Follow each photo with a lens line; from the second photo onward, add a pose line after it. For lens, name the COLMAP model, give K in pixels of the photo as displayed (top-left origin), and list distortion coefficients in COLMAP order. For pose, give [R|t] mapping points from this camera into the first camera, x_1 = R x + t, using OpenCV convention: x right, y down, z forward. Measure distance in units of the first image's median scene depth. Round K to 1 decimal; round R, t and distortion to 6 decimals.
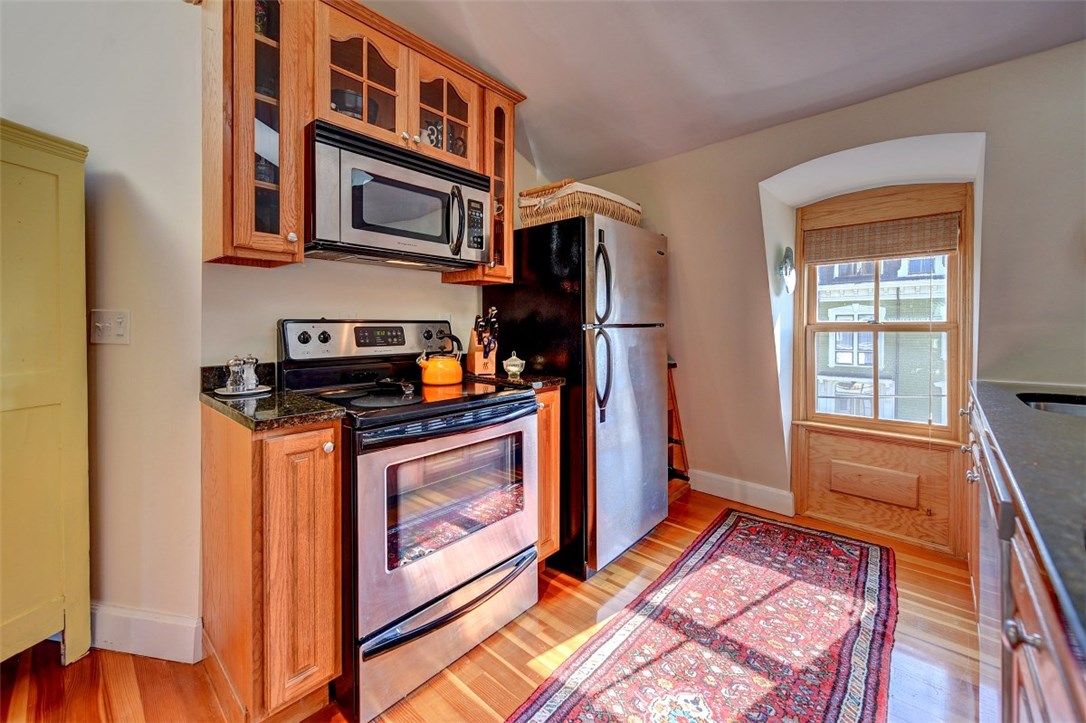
lens RADIAL K [[435.0, 0, 517.7], [0, 435.0, 333.2], [0, 0, 1]] dist [-0.000557, -0.000340]
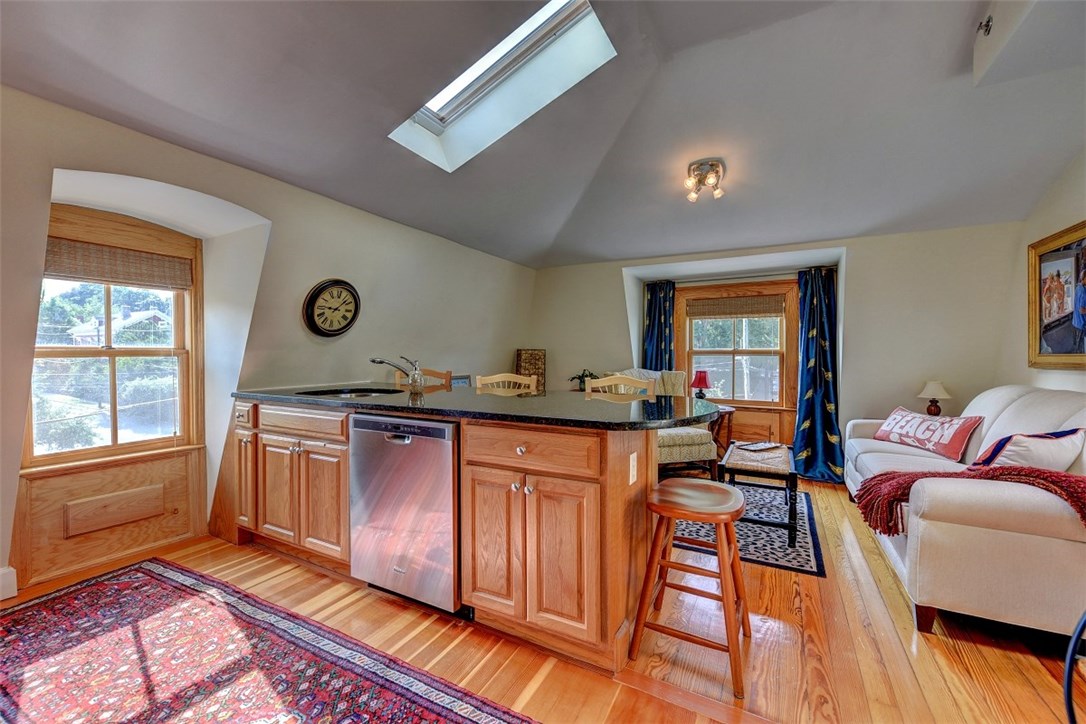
lens RADIAL K [[435.0, 0, 529.5], [0, 435.0, 361.4], [0, 0, 1]] dist [-0.000557, -0.000340]
pose [[-0.230135, -0.017346, 0.973004, -0.442800], [0.009669, 0.999751, 0.020110, -0.003777], [-0.973111, 0.014036, -0.229910, 0.376311]]
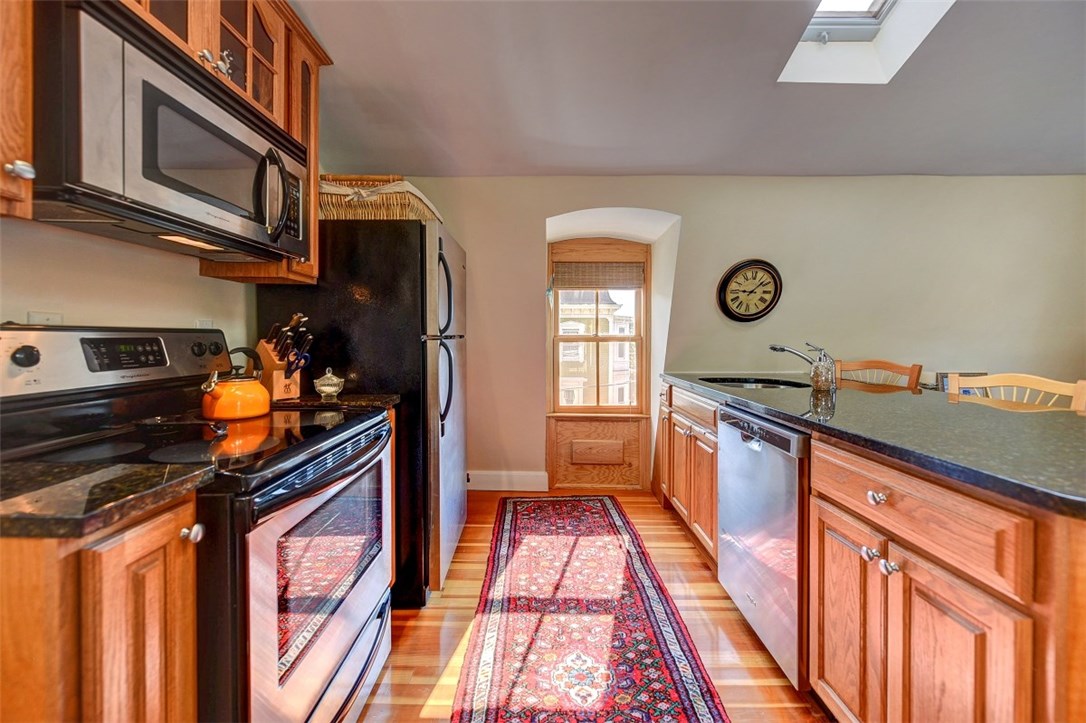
lens RADIAL K [[435.0, 0, 541.2], [0, 435.0, 347.3], [0, 0, 1]] dist [-0.000557, -0.000340]
pose [[0.739267, -0.013207, 0.673283, -0.287185], [0.008590, 0.999911, 0.010183, -0.002321], [-0.673358, -0.001744, 0.739315, 0.128807]]
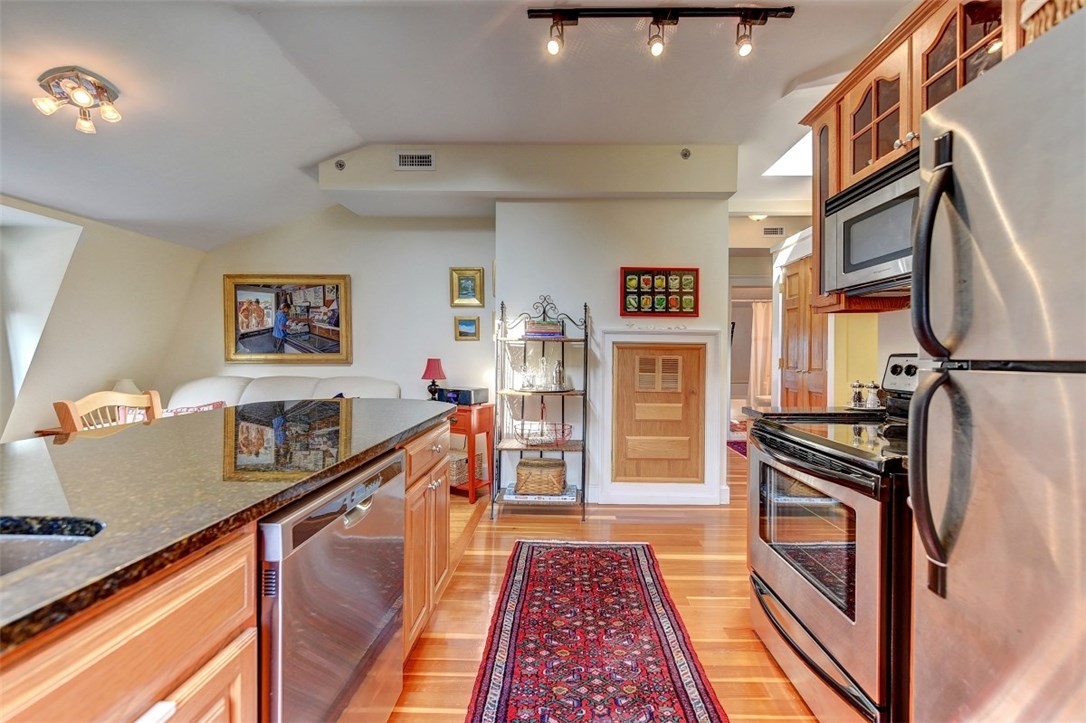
lens RADIAL K [[435.0, 0, 588.8], [0, 435.0, 358.0], [0, 0, 1]] dist [-0.000557, -0.000340]
pose [[-0.721420, 0.001139, -0.692497, 0.655503], [-0.015705, 0.999715, 0.018005, -0.021597], [0.692320, 0.023864, -0.721196, 0.988757]]
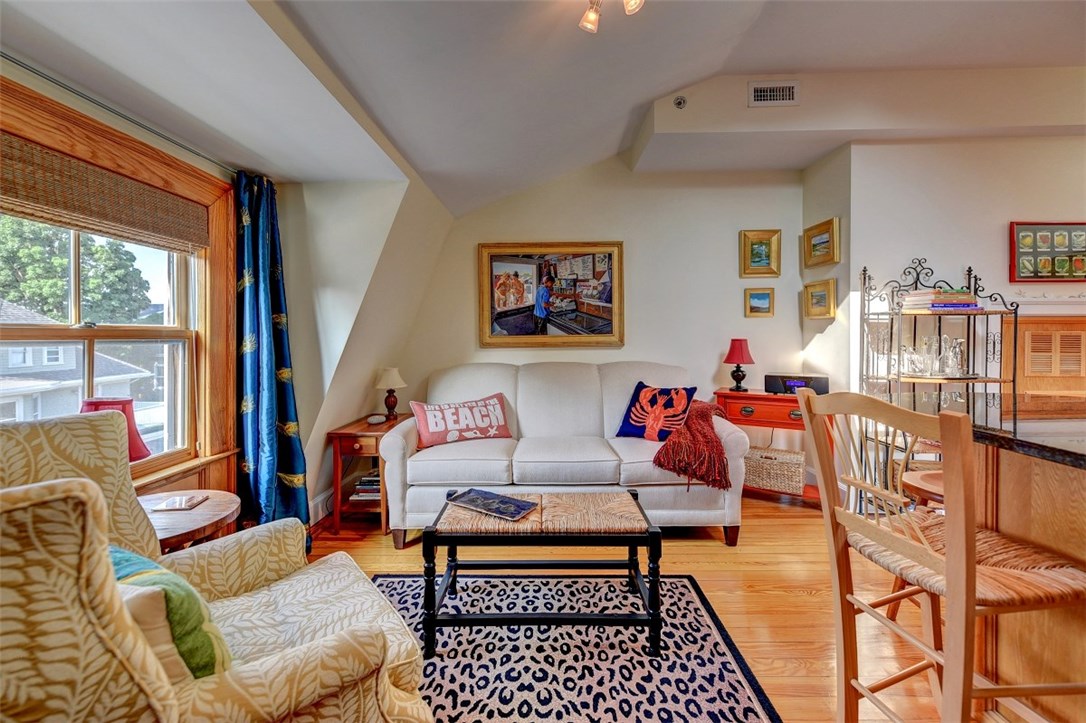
lens RADIAL K [[435.0, 0, 570.3], [0, 435.0, 341.2], [0, 0, 1]] dist [-0.000557, -0.000340]
pose [[-0.741091, 0.007468, -0.671363, 1.307795], [-0.003346, 0.999885, 0.014816, 0.011208], [0.671397, 0.013227, -0.740980, -0.018665]]
